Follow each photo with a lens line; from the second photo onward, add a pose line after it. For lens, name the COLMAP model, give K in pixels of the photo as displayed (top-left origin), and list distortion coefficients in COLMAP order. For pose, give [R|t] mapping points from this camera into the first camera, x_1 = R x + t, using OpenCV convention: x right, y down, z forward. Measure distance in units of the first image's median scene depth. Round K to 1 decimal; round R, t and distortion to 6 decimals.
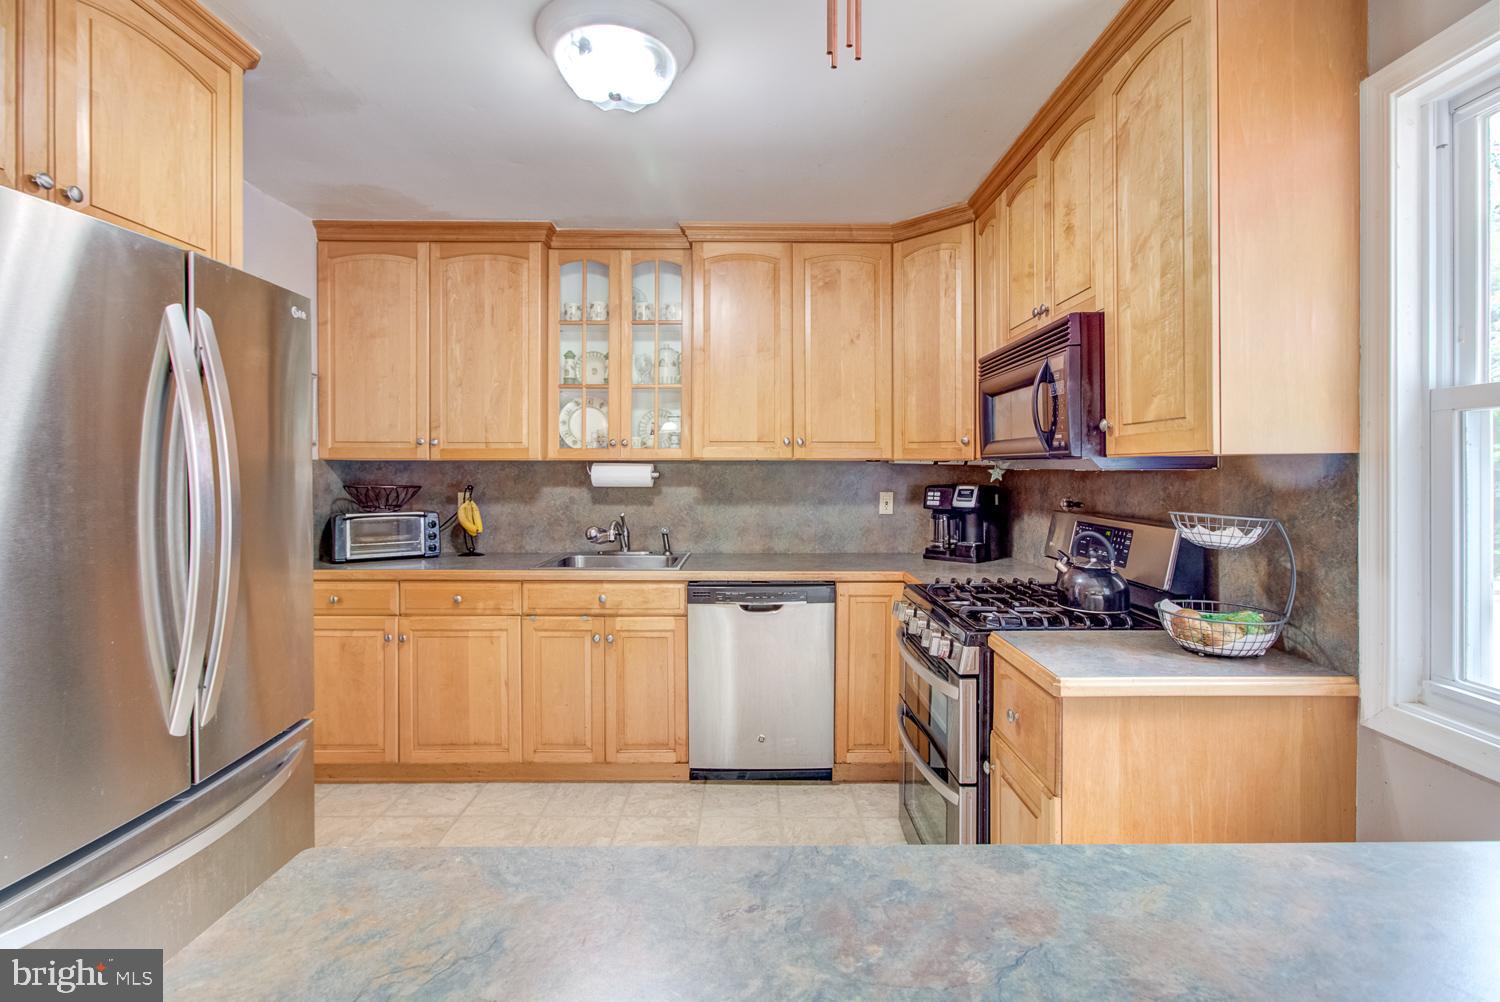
lens RADIAL K [[704.4, 0, 749.2], [0, 704.4, 468.8], [0, 0, 1]] dist [-0.004562, 0.009587]
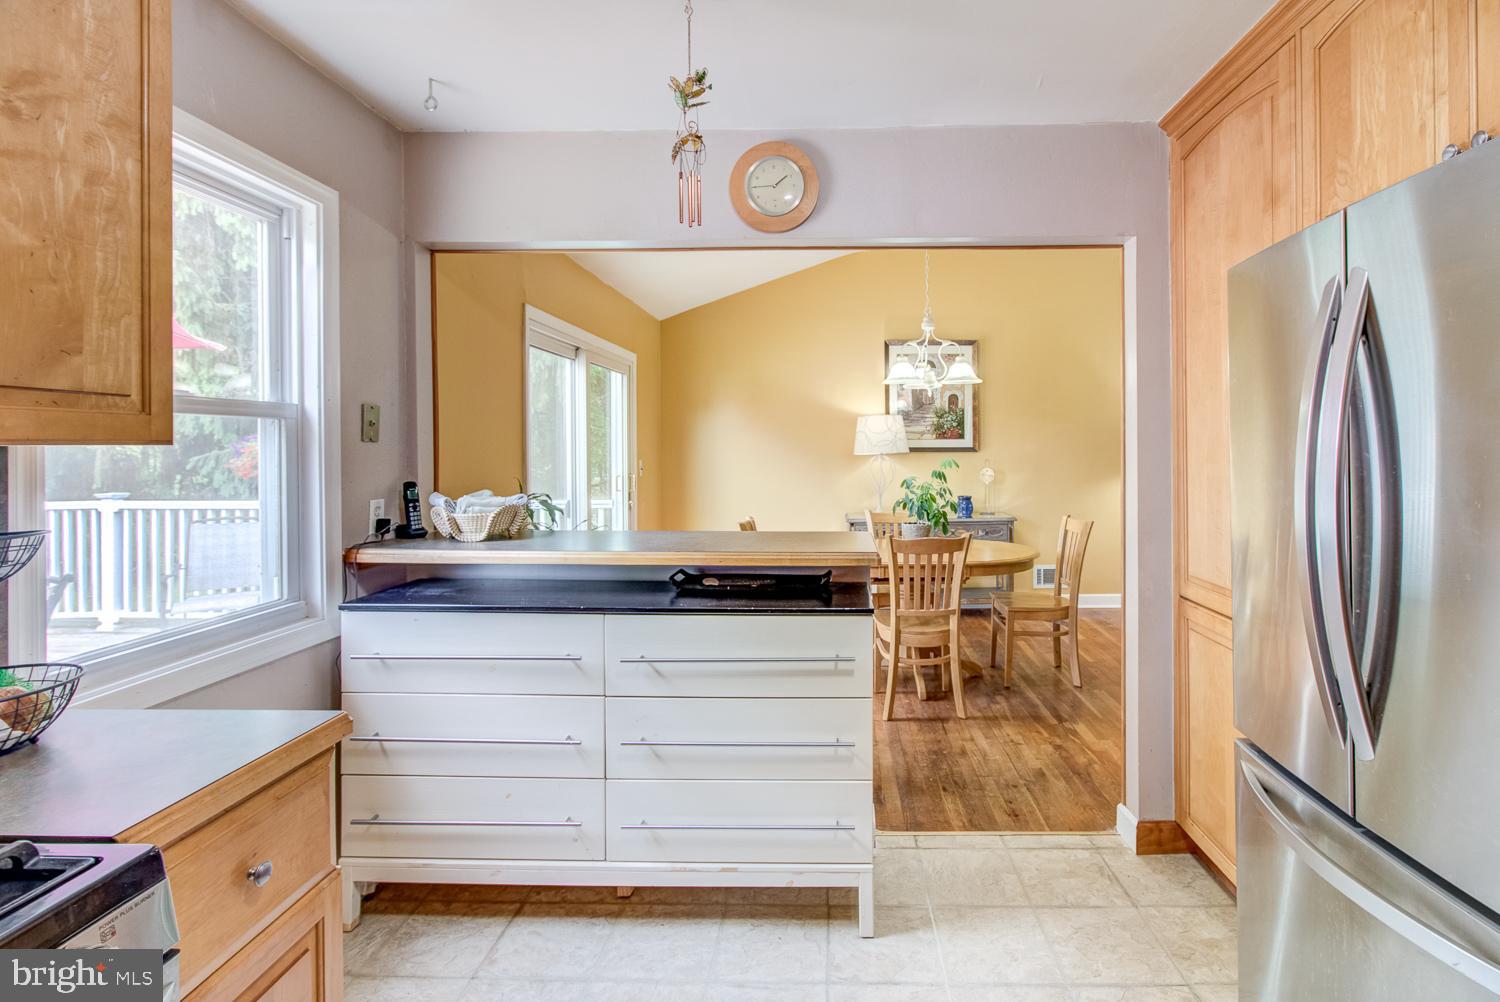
lens RADIAL K [[721.6, 0, 811.3], [0, 721.6, 448.2], [0, 0, 1]] dist [0.000412, 0.001118]
pose [[-0.999882, 0.004841, 0.014605, -0.058202], [0.004887, 0.999983, 0.003076, -0.007689], [-0.014589, 0.003147, -0.999889, 0.830275]]
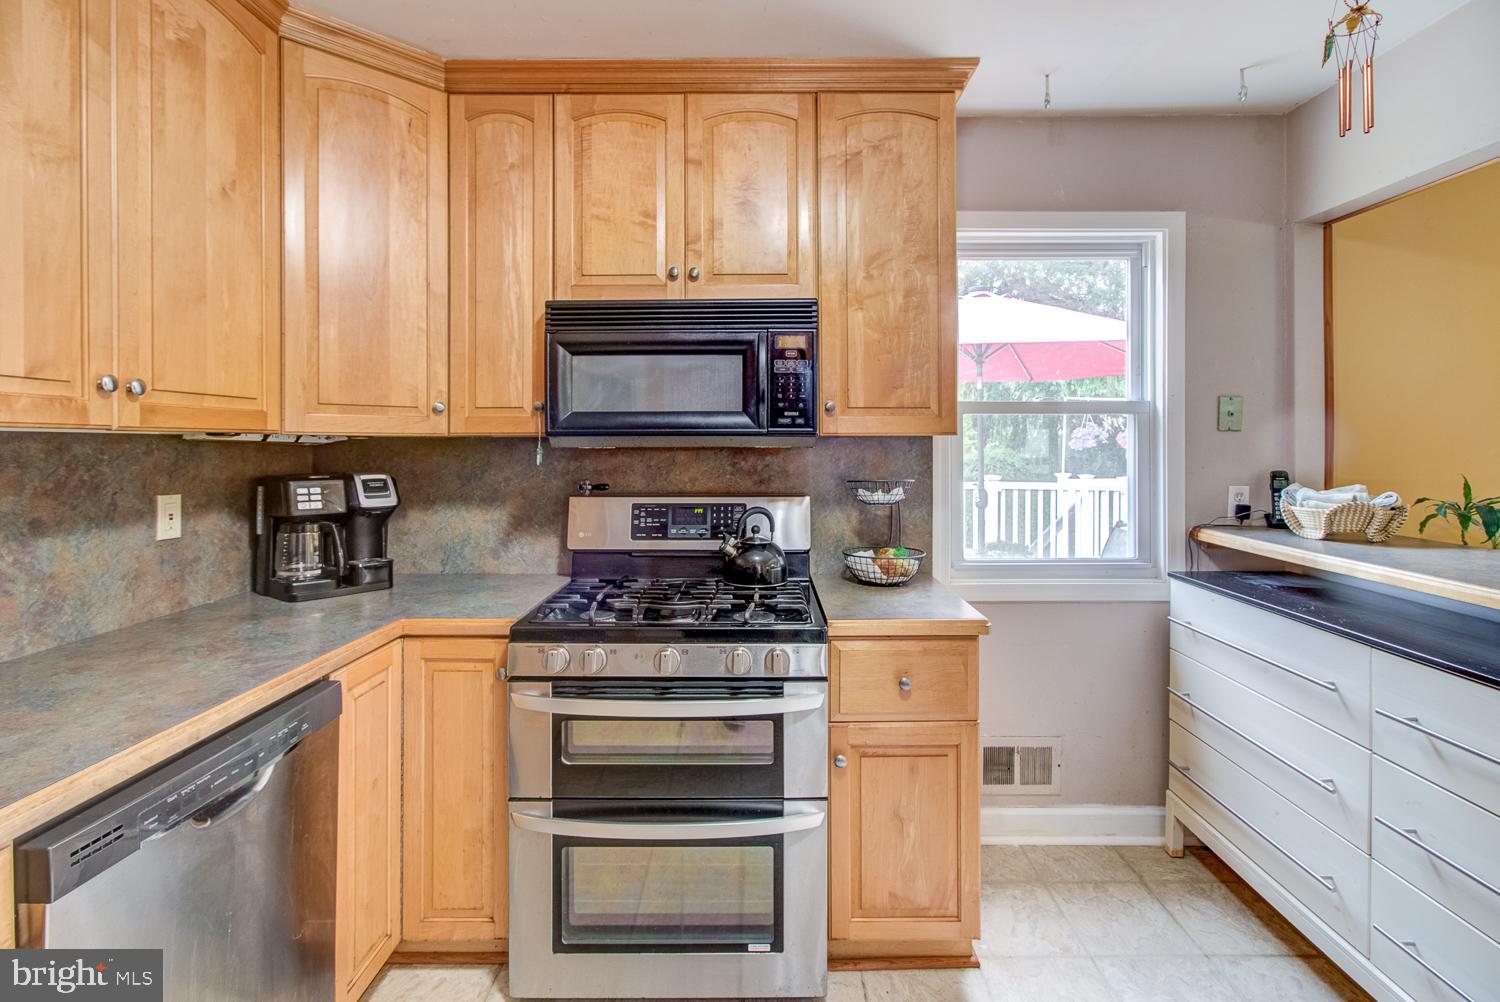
lens RADIAL K [[704.9, 0, 755.0], [0, 704.9, 446.8], [0, 0, 1]] dist [0.001914, 0.000957]
pose [[0.000502, -0.001899, 0.999998, -0.345229], [0.004378, 0.999989, 0.001896, -0.001287], [-0.999990, 0.004377, 0.000511, 0.627850]]
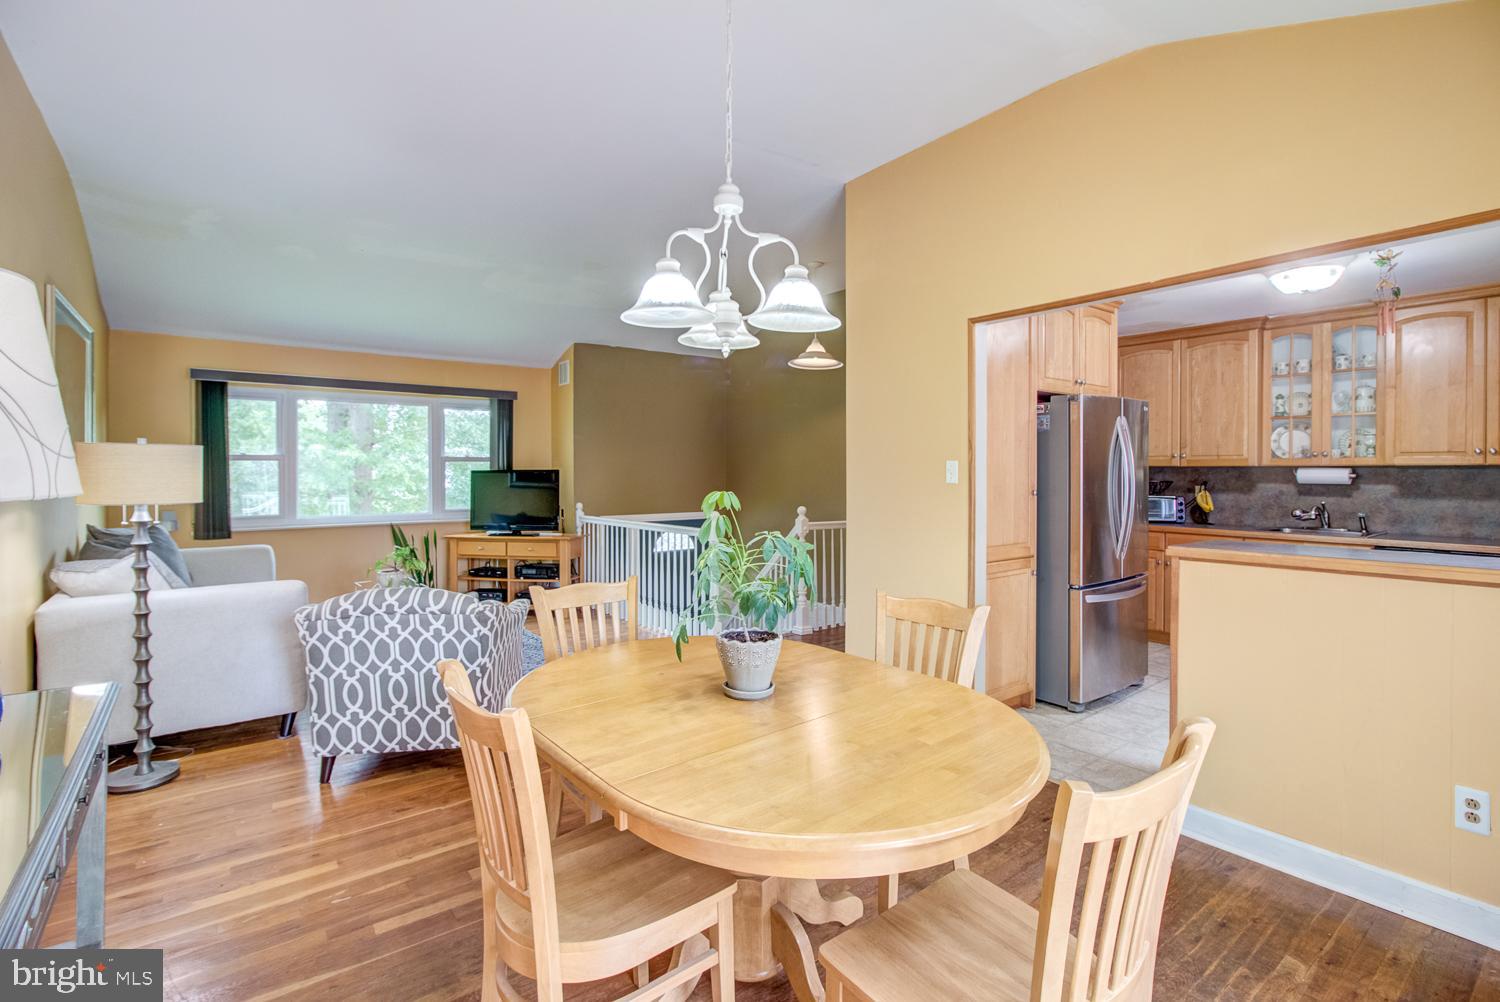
lens RADIAL K [[692.1, 0, 748.0], [0, 692.1, 473.6], [0, 0, 1]] dist [-0.001269, -0.000881]
pose [[0.614118, 0.004133, -0.789204, 0.230885], [-0.001019, 0.999990, 0.004444, -0.000725], [0.789214, -0.001925, 0.614115, -0.869292]]
